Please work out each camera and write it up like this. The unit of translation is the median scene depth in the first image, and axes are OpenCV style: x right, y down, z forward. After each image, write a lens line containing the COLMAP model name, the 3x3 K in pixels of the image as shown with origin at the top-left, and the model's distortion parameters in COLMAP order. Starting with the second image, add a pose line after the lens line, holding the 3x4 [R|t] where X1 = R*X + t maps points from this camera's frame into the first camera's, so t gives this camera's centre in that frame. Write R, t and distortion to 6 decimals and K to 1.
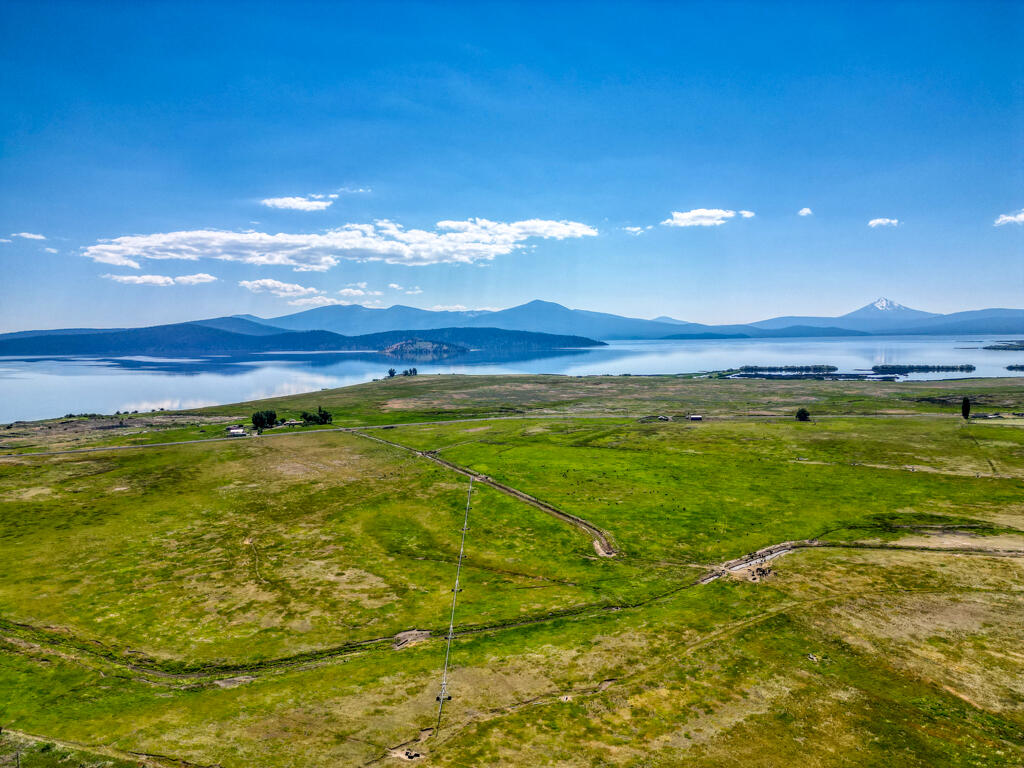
lens RADIAL K [[704.9, 0, 519.4], [0, 704.9, 377.7], [0, 0, 1]] dist [0.023497, -0.023666]
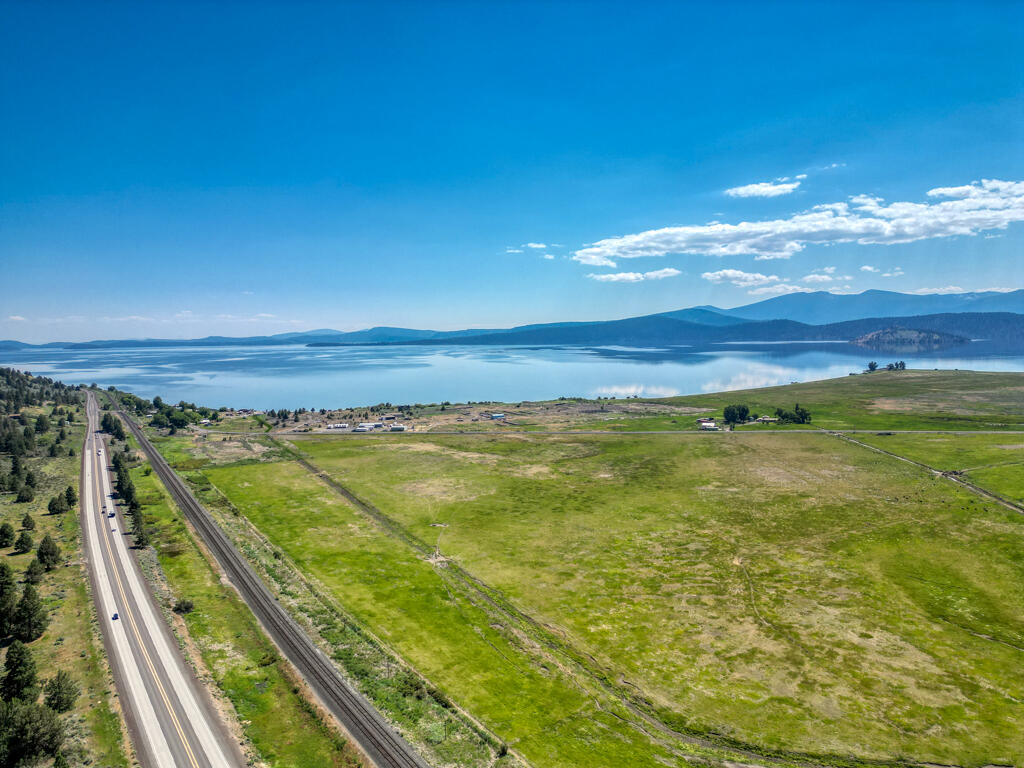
lens RADIAL K [[704.9, 0, 502.5], [0, 704.9, 385.8], [0, 0, 1]] dist [0.023497, -0.023666]
pose [[0.797972, 0.040280, -0.601347, -0.038128], [-0.025080, 0.999119, 0.033644, -0.002471], [0.602173, -0.011766, 0.798279, 0.050901]]
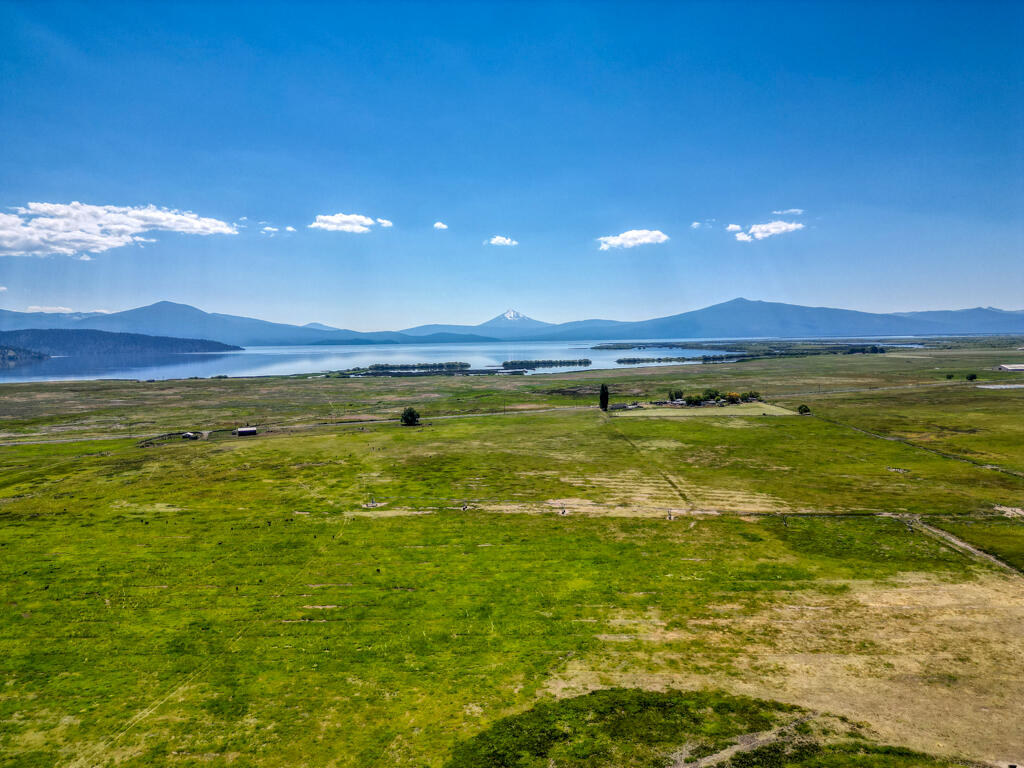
lens RADIAL K [[704.9, 0, 505.1], [0, 704.9, 380.4], [0, 0, 1]] dist [0.023497, -0.023666]
pose [[0.894453, -0.030612, 0.446113, 0.175251], [0.033200, 0.999447, 0.002014, 0.017914], [-0.445927, 0.013010, 0.894975, 0.336892]]
